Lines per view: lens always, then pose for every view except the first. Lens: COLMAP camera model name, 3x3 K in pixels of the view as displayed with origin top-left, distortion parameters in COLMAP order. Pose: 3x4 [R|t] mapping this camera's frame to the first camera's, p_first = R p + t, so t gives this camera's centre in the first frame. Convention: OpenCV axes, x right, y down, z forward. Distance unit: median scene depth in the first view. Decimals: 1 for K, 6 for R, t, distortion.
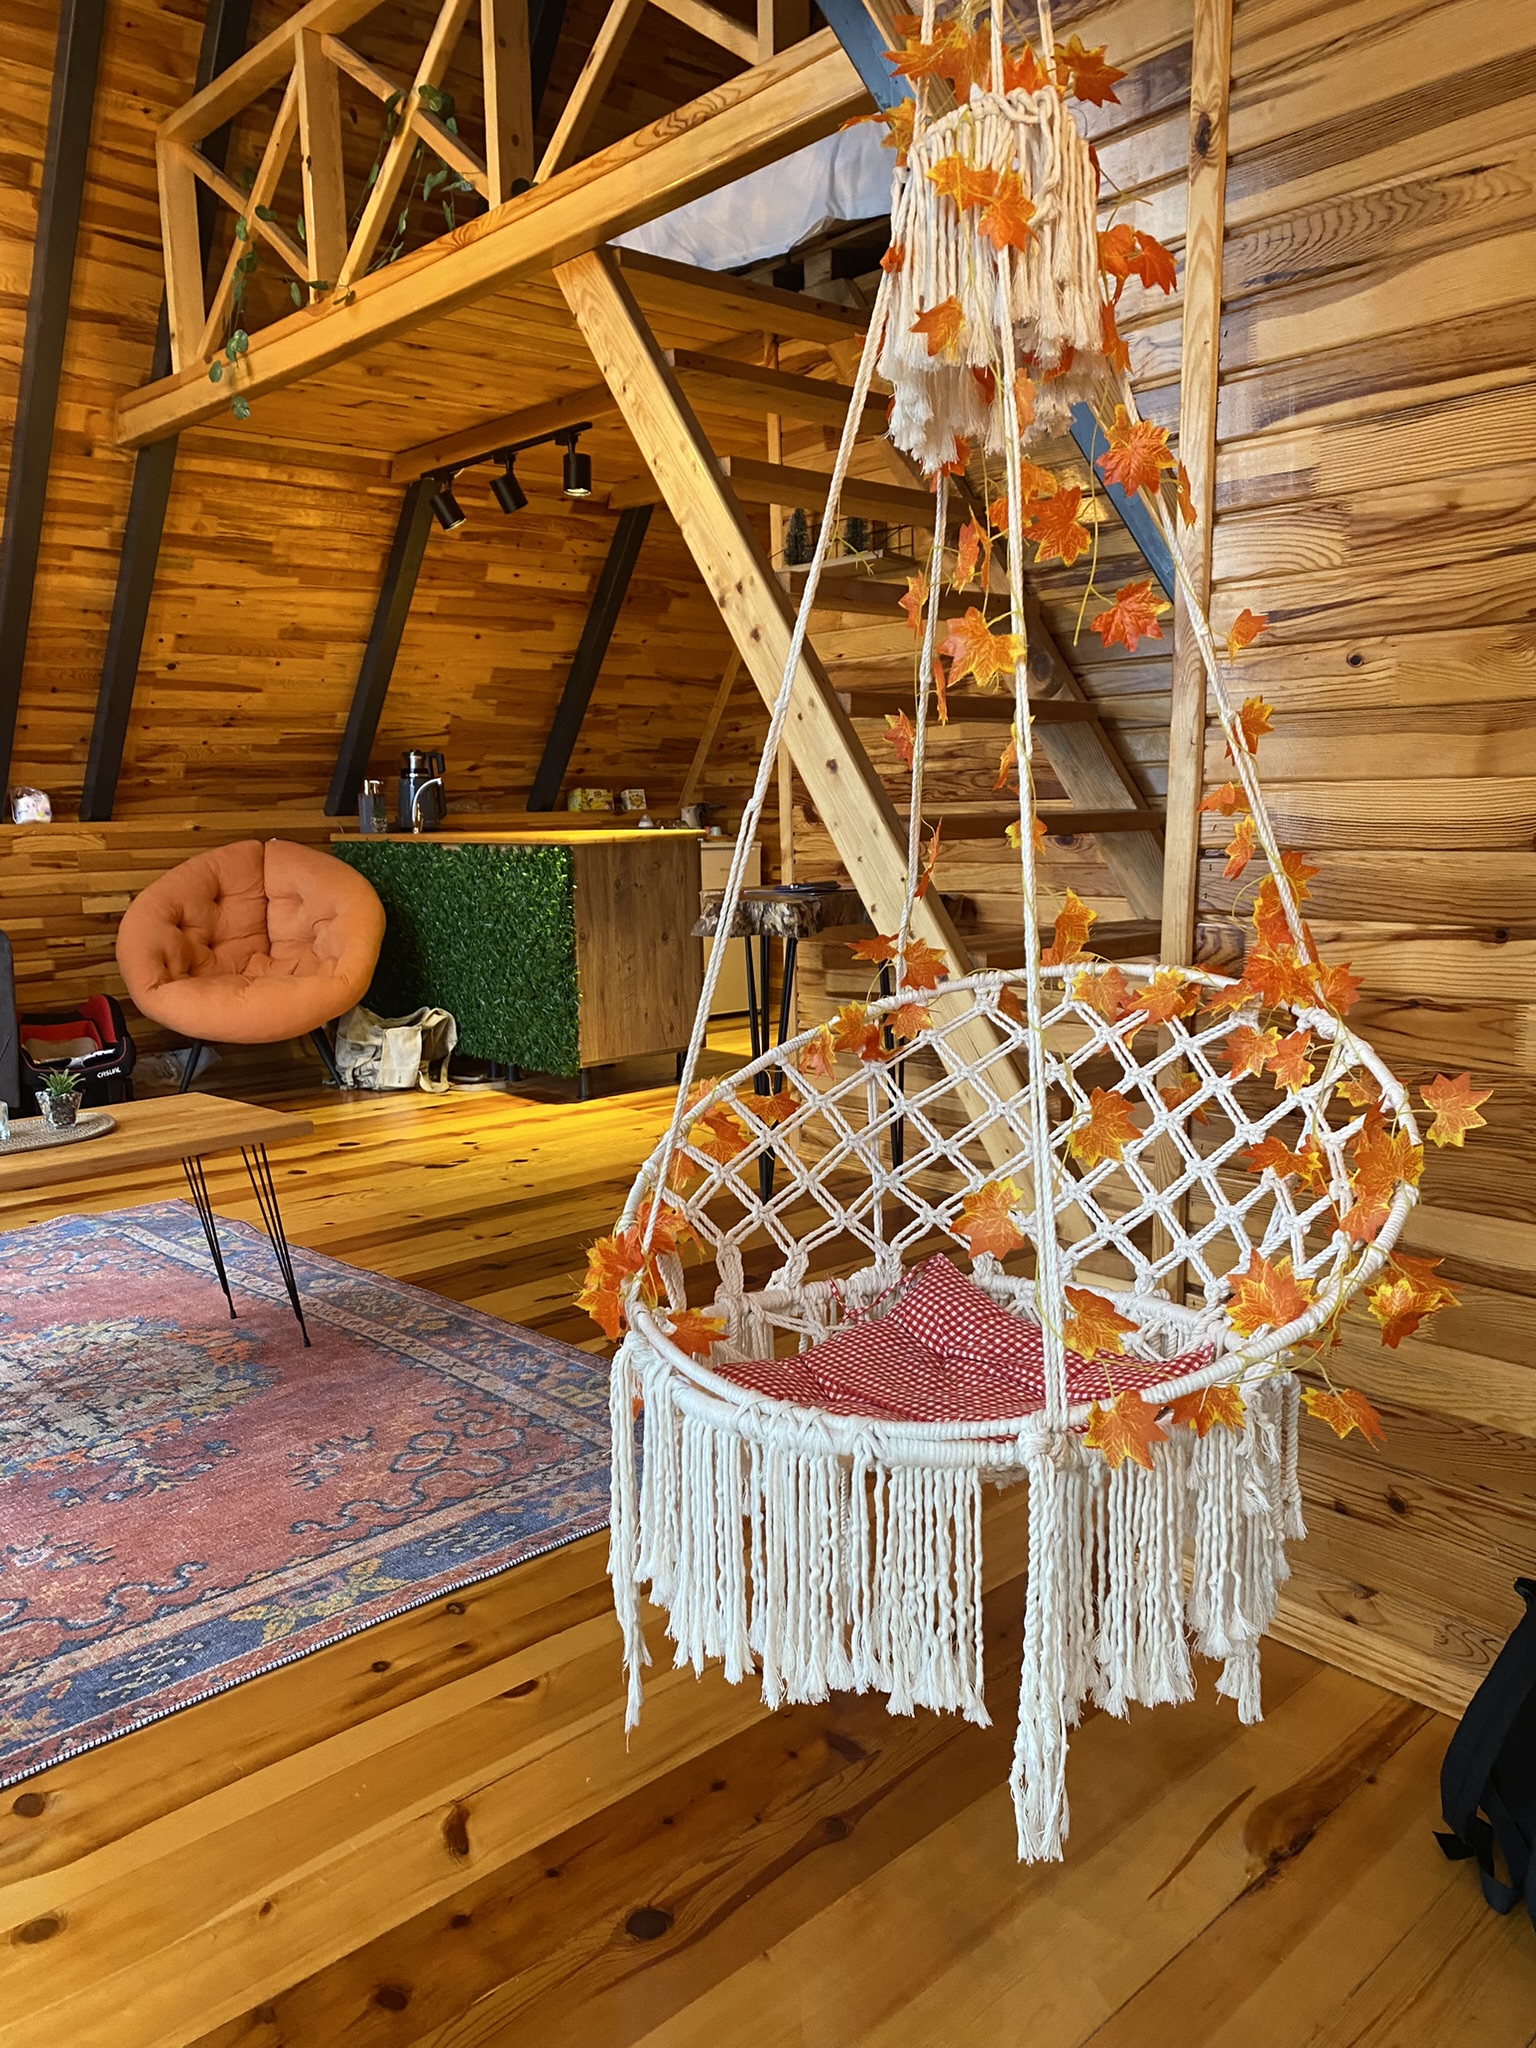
lens RADIAL K [[1535.9, 0, 770.9], [0, 1535.9, 1028.3], [0, 0, 1]] dist [-0.007319, -0.009328]
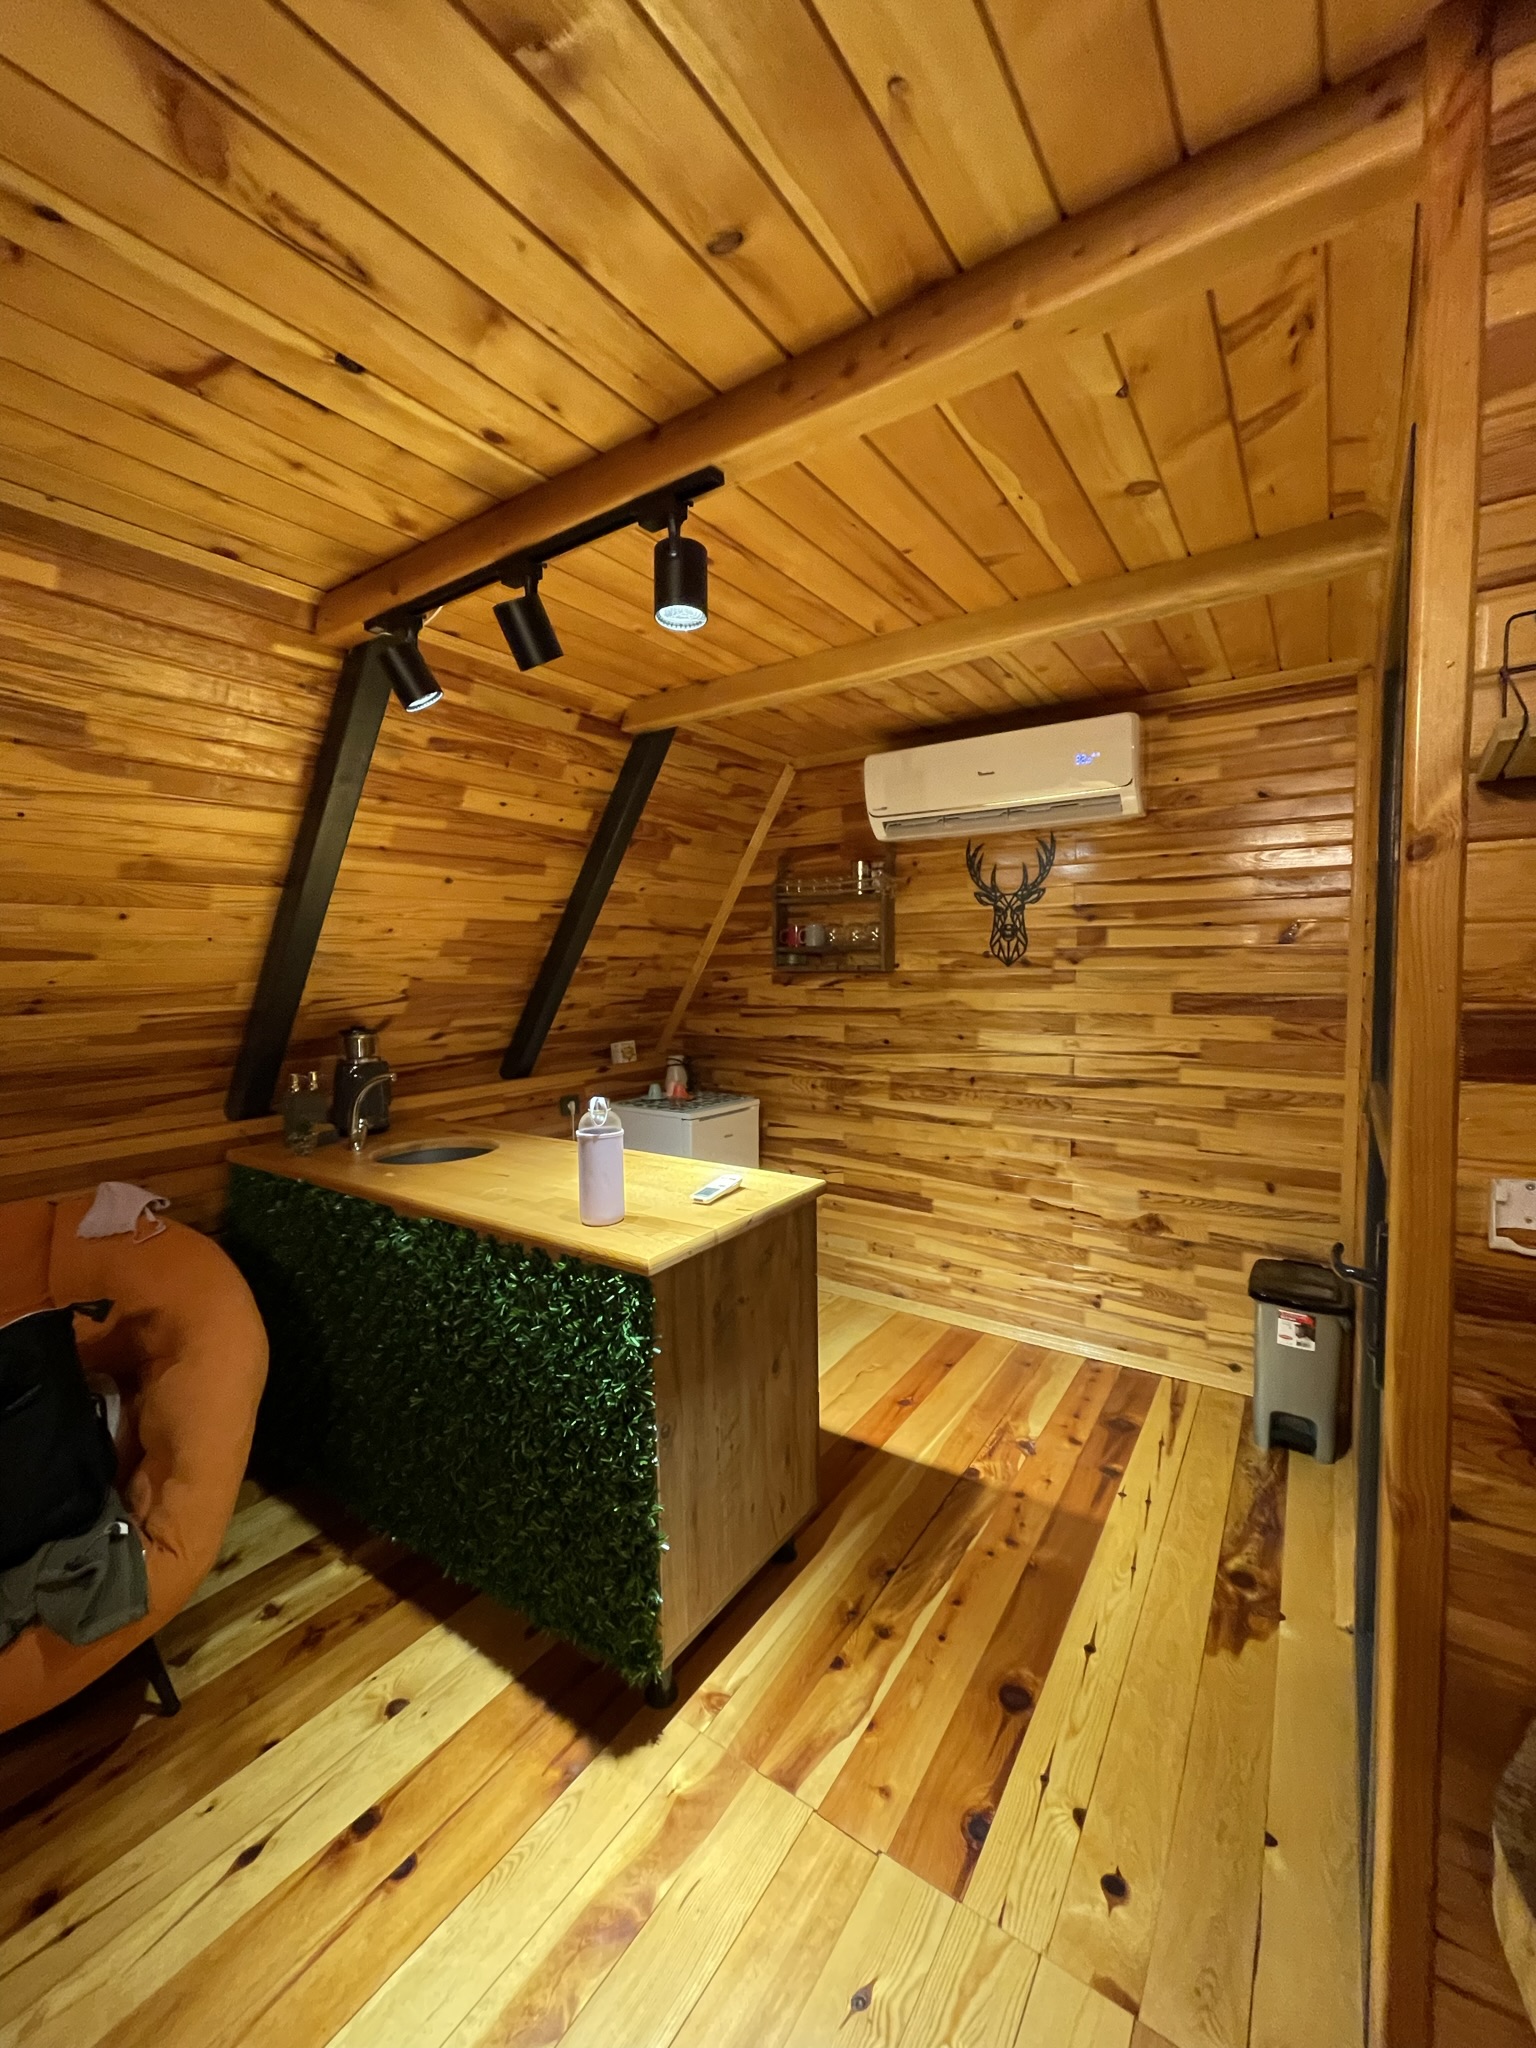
lens RADIAL K [[816.7, 0, 775.0], [0, 816.7, 1004.5], [0, 0, 1]] dist [-0.017914, -0.000119]
pose [[0.976065, -0.007799, 0.217339, -0.126929], [0.029489, 0.994873, -0.096736, -0.156934], [-0.215471, 0.100829, 0.971291, 0.605245]]
